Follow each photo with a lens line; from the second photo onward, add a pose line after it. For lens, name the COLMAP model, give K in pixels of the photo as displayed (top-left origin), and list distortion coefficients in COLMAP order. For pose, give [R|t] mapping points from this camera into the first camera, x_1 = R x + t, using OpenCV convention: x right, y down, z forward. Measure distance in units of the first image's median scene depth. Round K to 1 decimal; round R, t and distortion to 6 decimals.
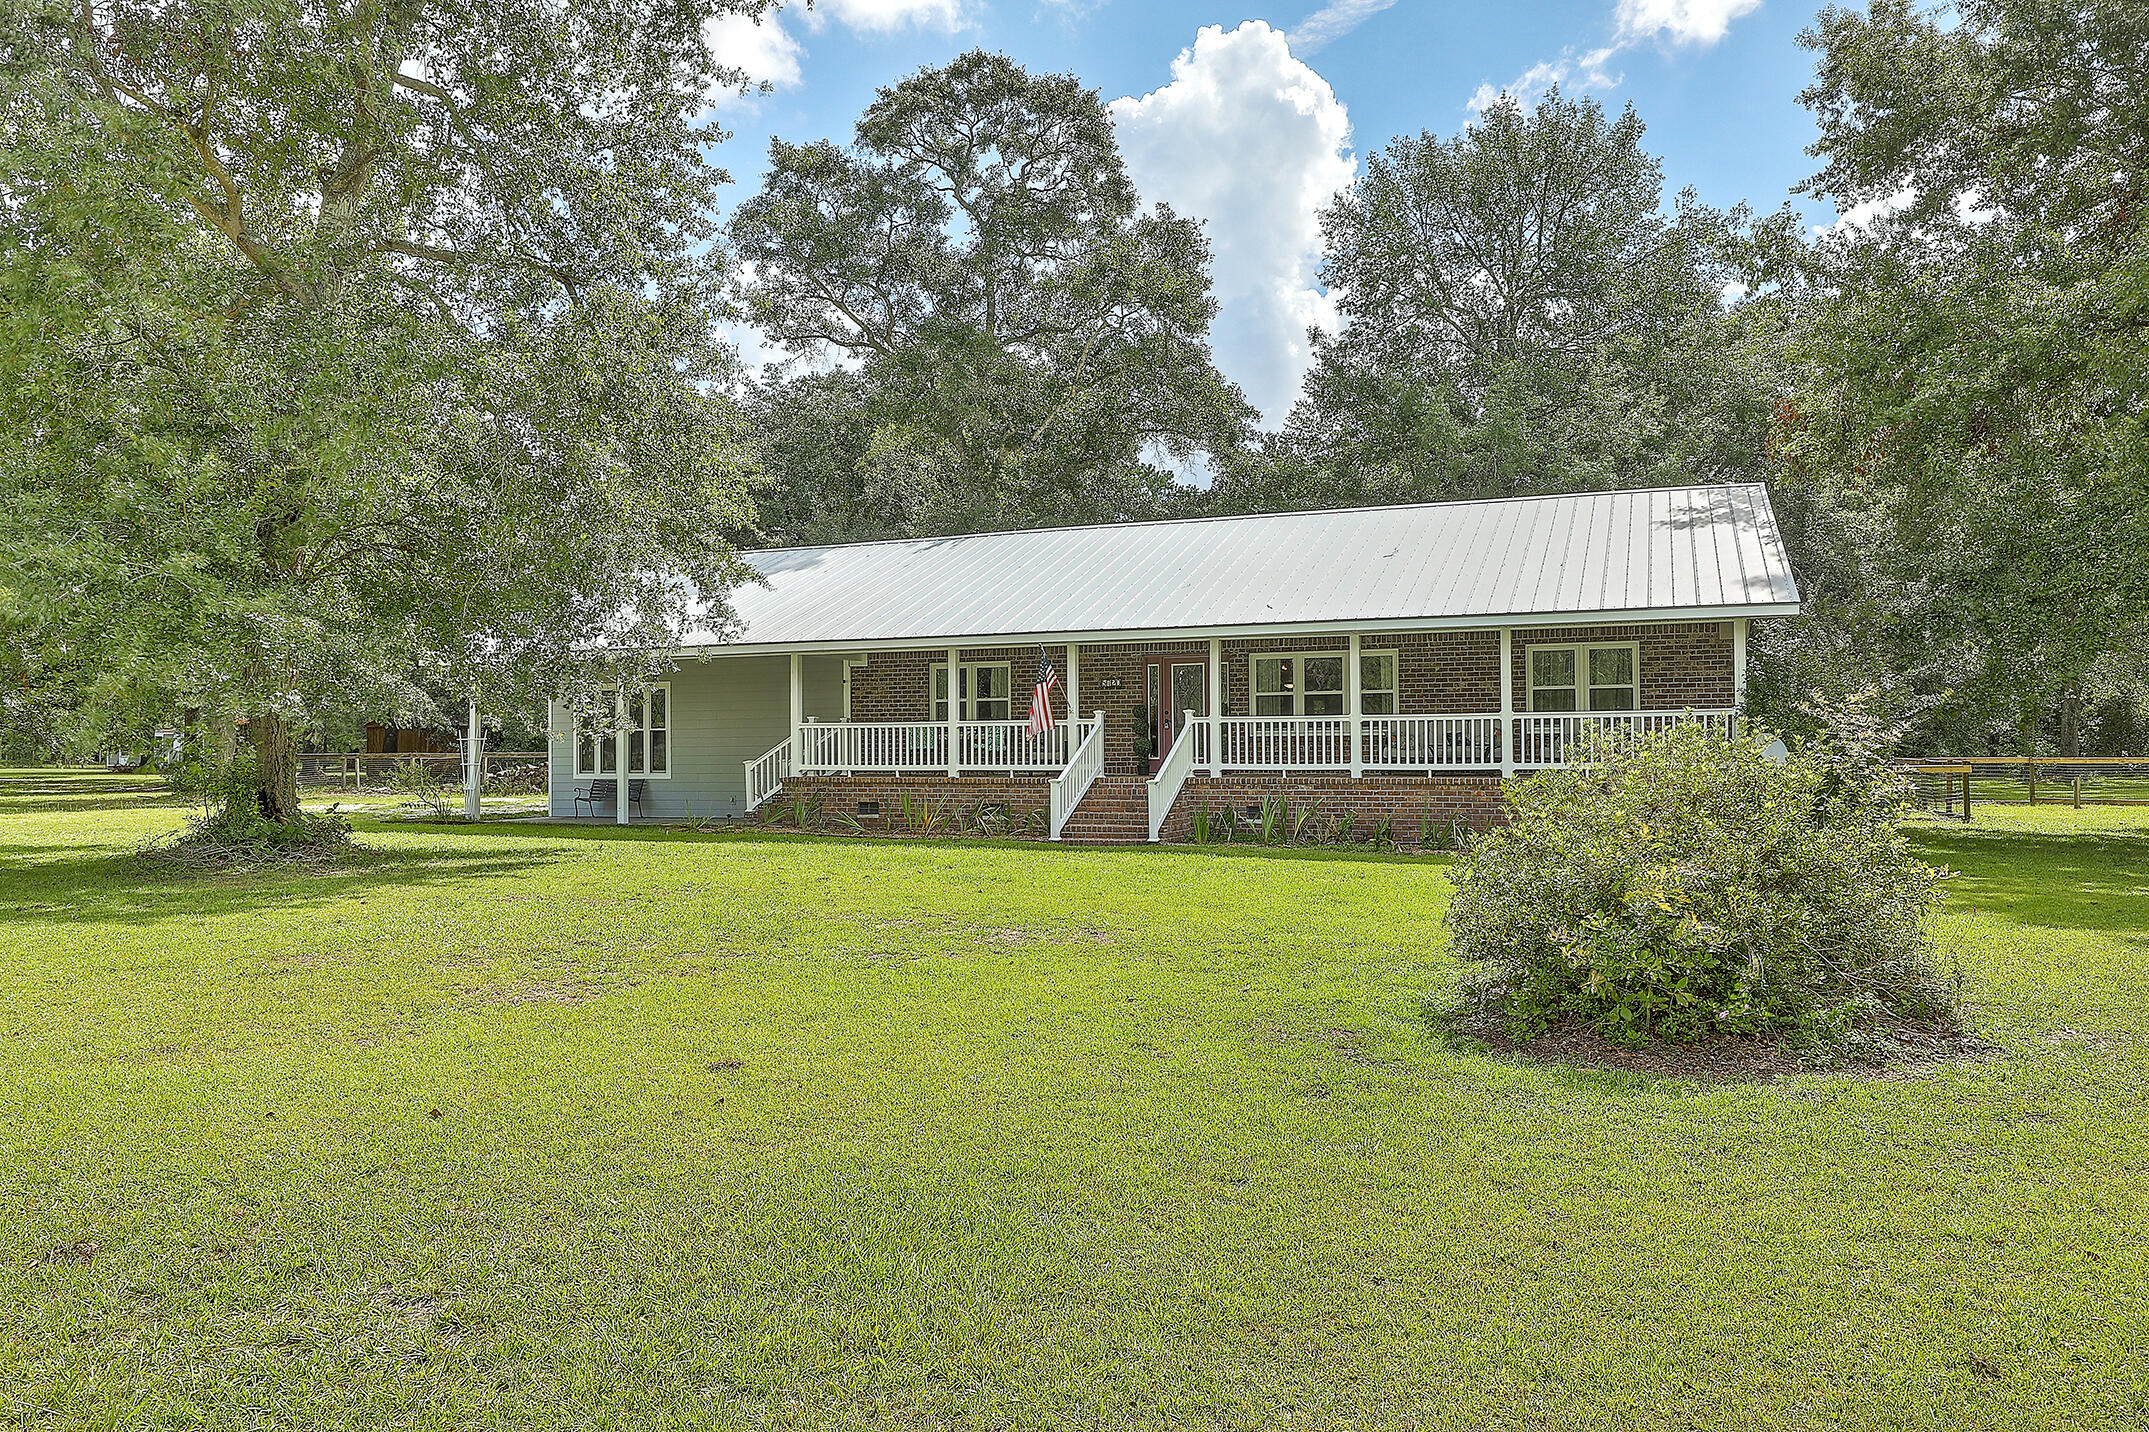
lens RADIAL K [[1491.9, 0, 1081.1], [0, 1491.9, 678.0], [0, 0, 1]] dist [0.000096, -0.000053]
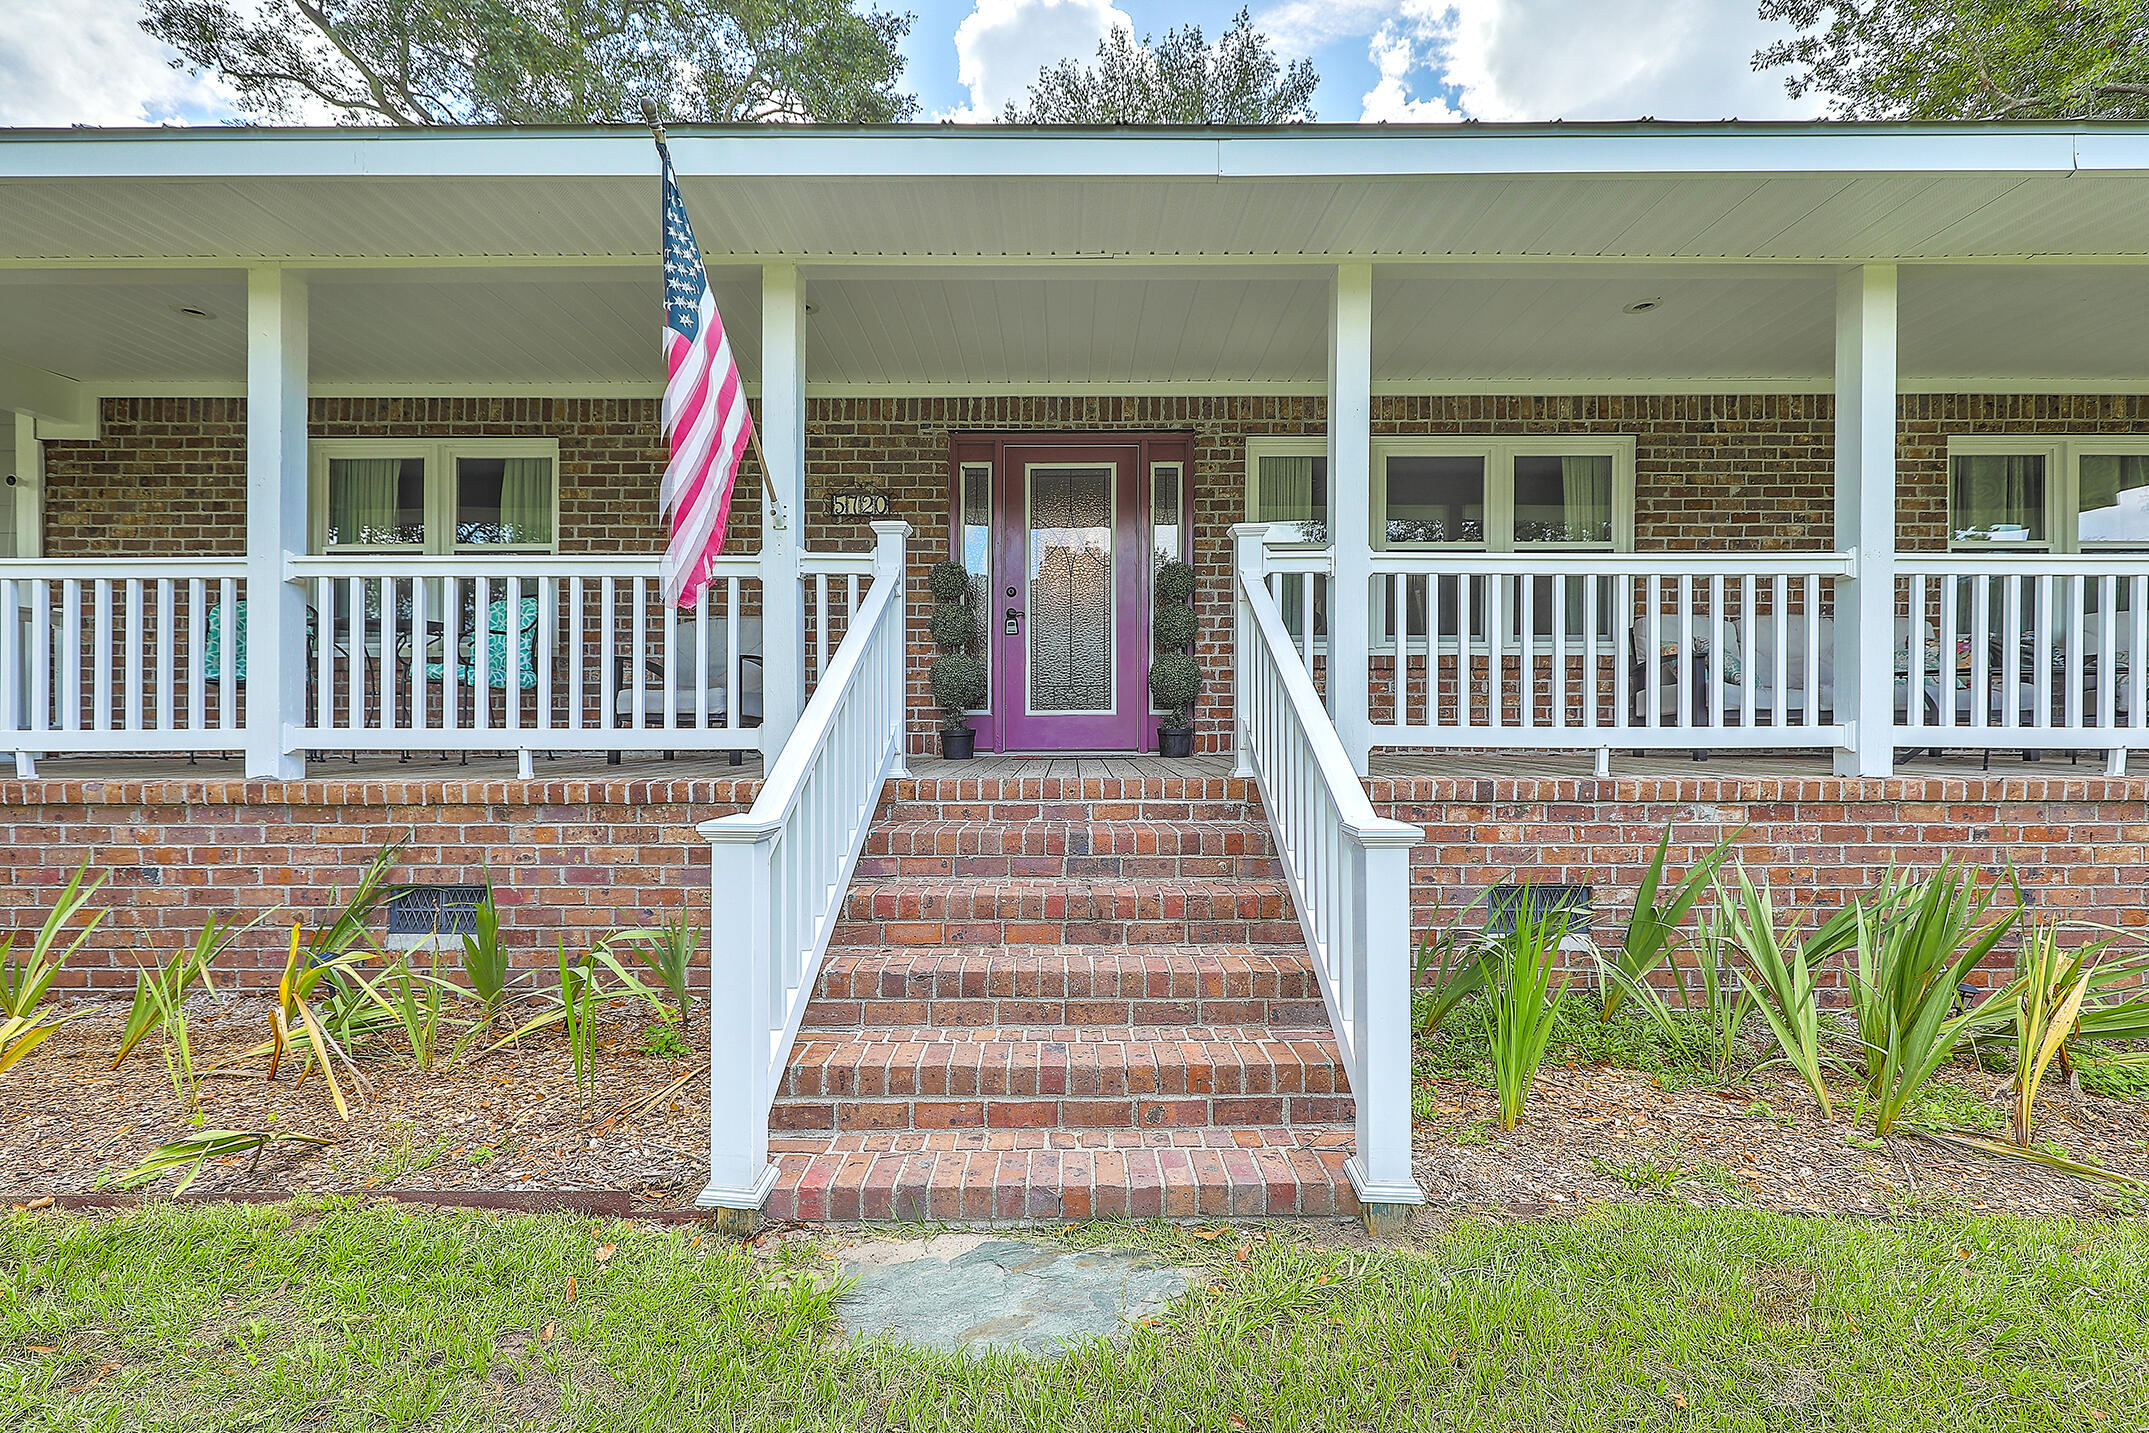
lens RADIAL K [[1021.9, 0, 1080.6], [0, 1021.9, 717.3], [0, 0, 1]] dist [-0.001110, -0.000676]
pose [[0.931194, 0.005303, 0.364486, -0.018284], [-0.022338, 0.998845, 0.042537, 0.039104], [-0.363840, -0.047752, 0.930237, 0.672580]]
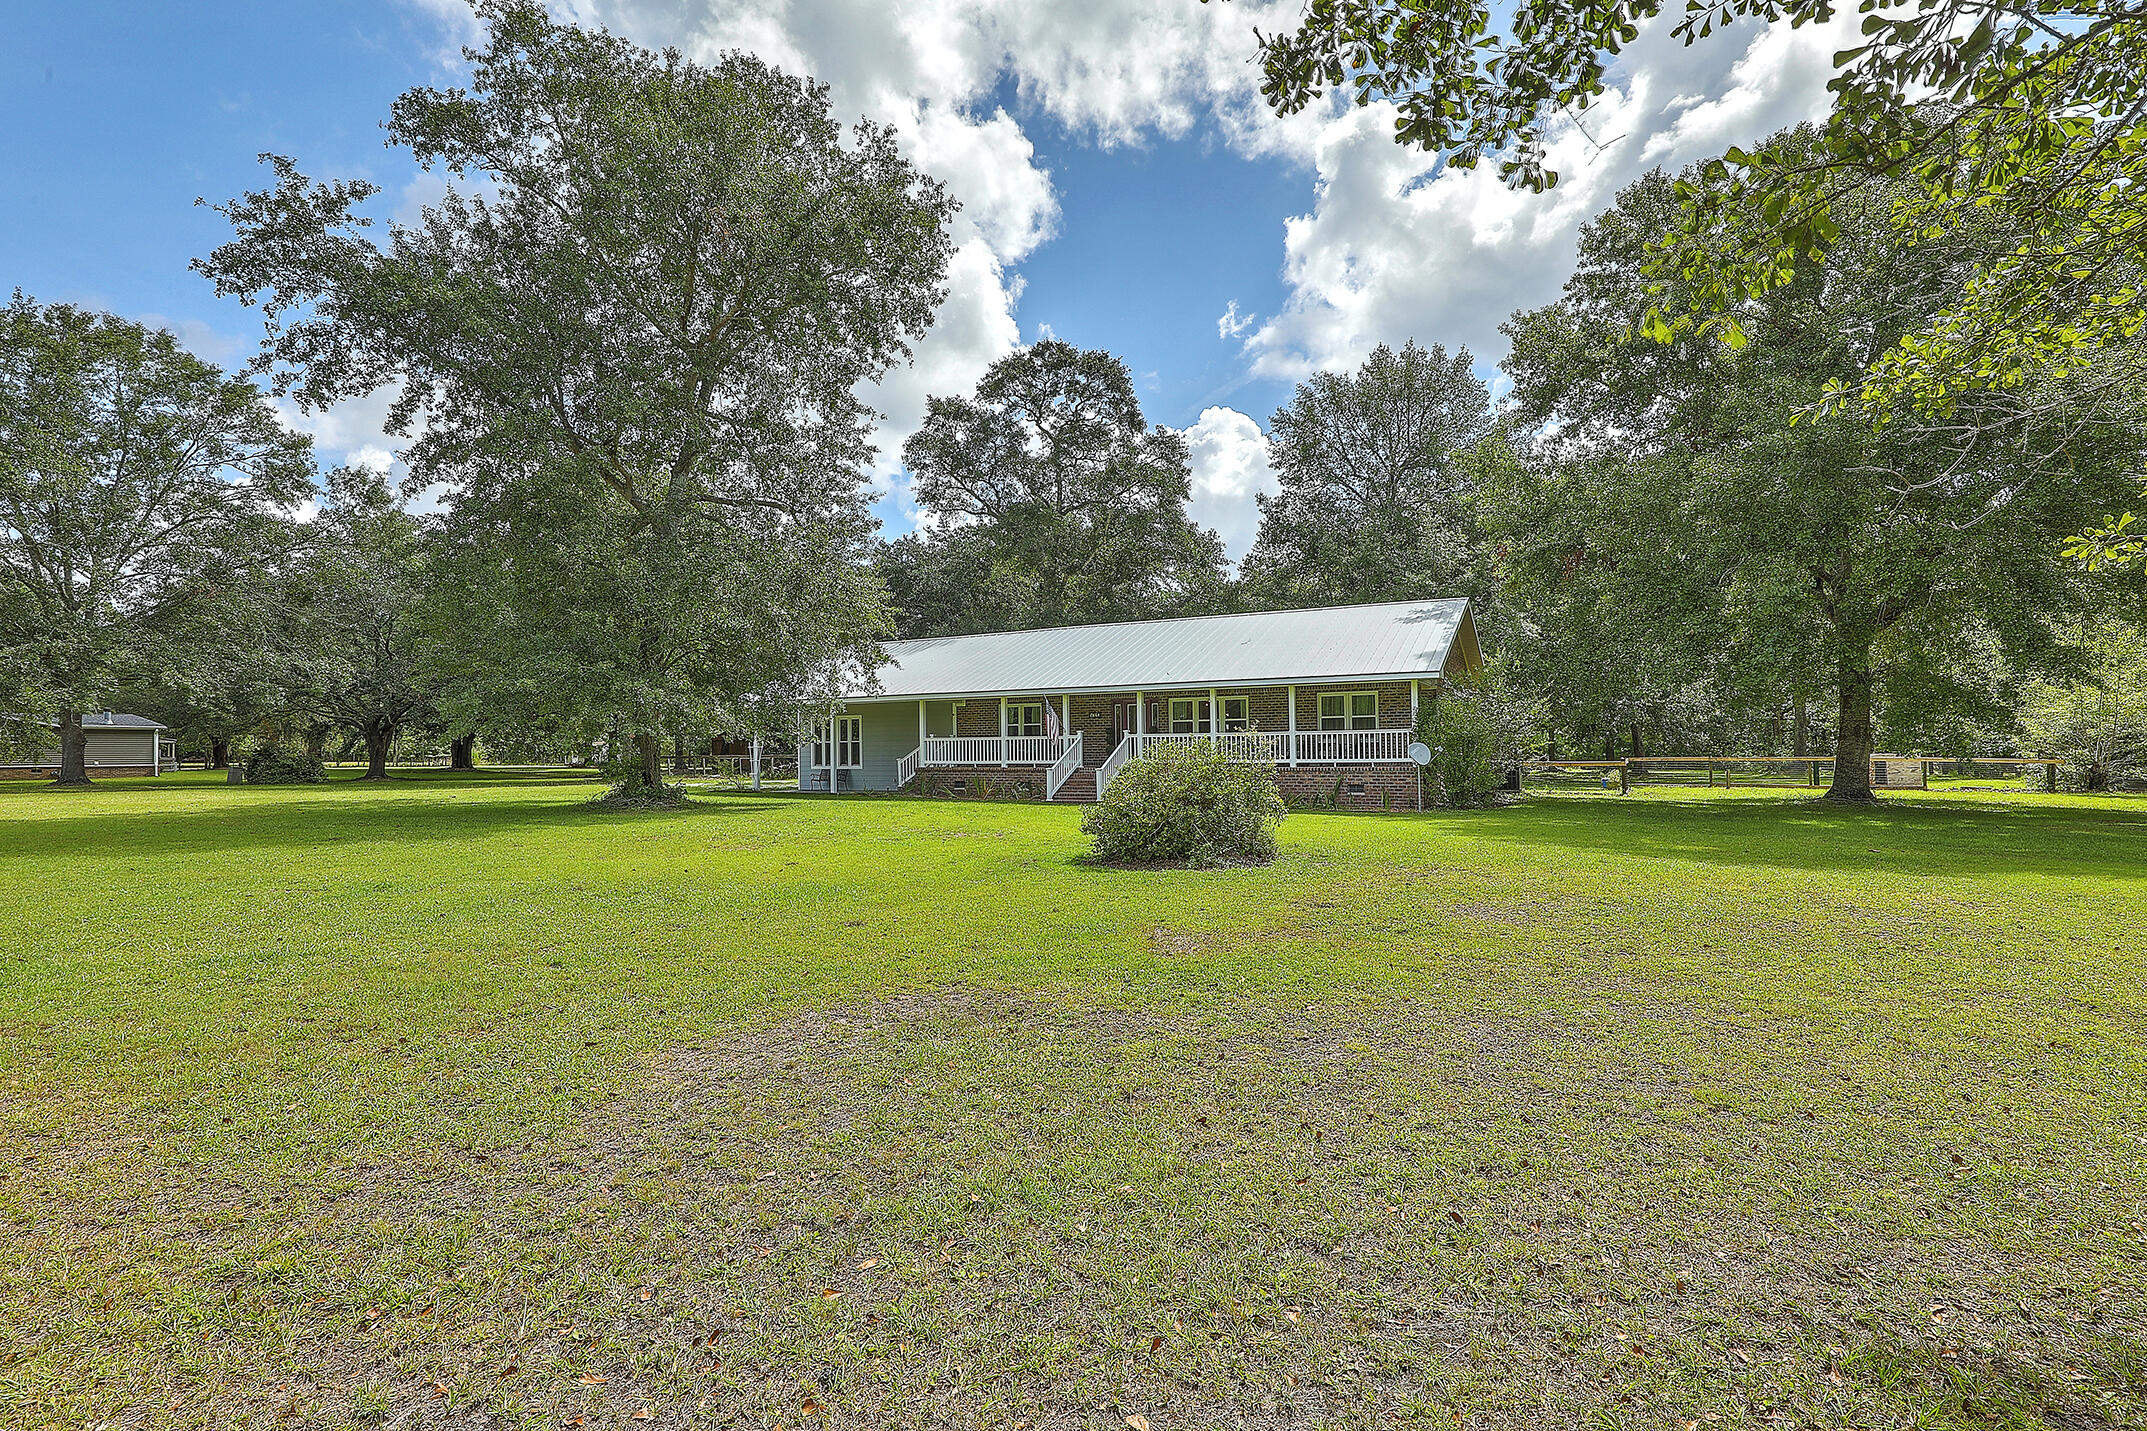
lens RADIAL K [[1021.0, 0, 1079.6], [0, 1021.0, 716.3], [0, 0, 1]] dist [-0.001110, -0.000676]
pose [[0.994060, -0.004790, -0.108731, 0.121043], [0.005842, 0.999939, 0.009356, -0.006362], [0.108680, -0.009936, 0.994027, -0.199131]]
